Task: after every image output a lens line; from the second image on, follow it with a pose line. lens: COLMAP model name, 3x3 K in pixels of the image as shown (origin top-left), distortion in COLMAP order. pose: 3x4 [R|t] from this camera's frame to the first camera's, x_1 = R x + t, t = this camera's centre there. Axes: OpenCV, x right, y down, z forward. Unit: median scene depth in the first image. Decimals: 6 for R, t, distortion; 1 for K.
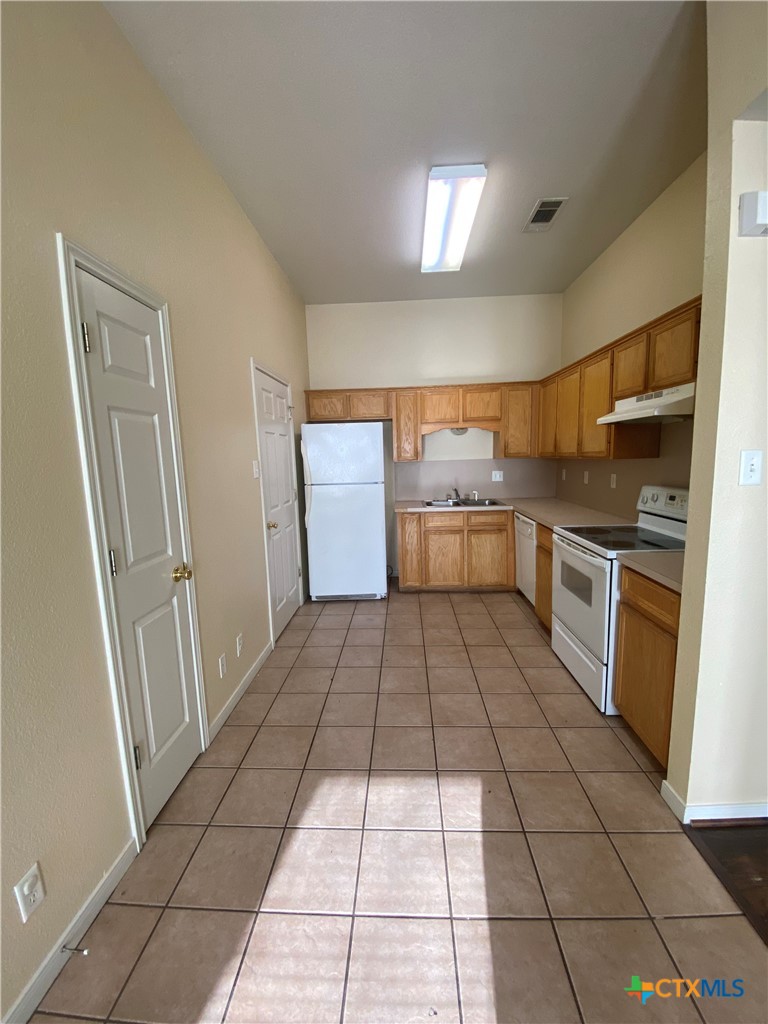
lens RADIAL K [[416.0, 0, 380.4], [0, 416.0, 510.5], [0, 0, 1]] dist [0.034056, -0.021092]
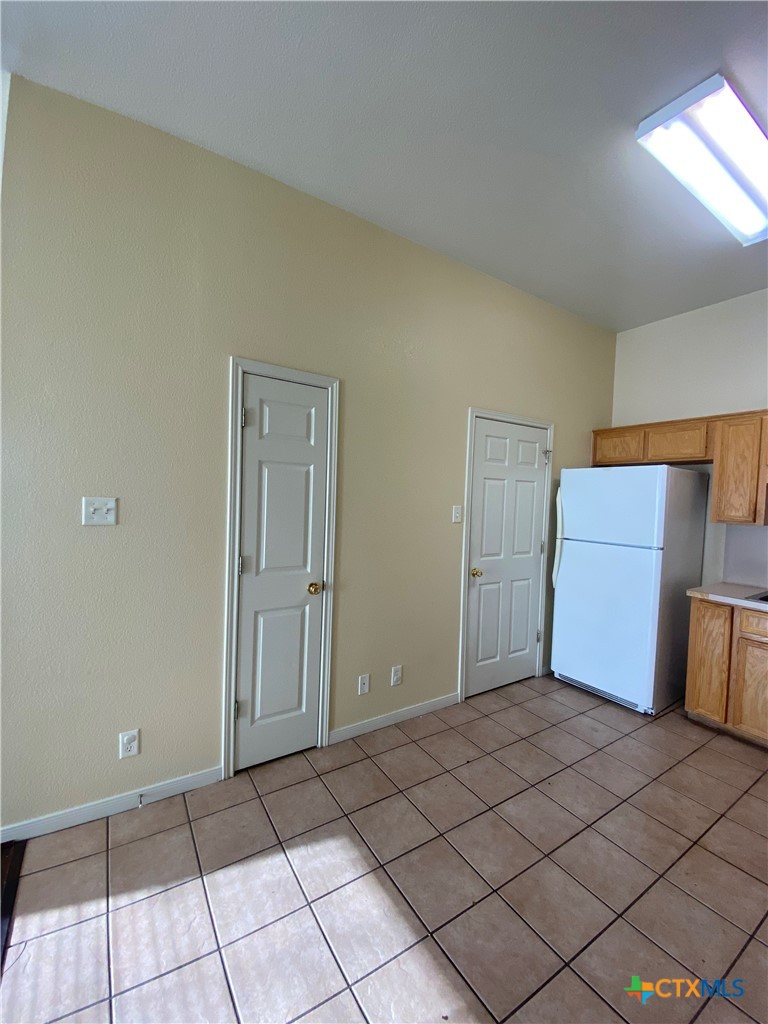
lens RADIAL K [[416.0, 0, 380.4], [0, 416.0, 510.5], [0, 0, 1]] dist [0.034056, -0.021092]
pose [[0.583168, 0.070663, -0.809273, 0.577223], [-0.156781, 0.987270, -0.026772, -0.071532], [0.797079, 0.142491, 0.586823, 0.362842]]
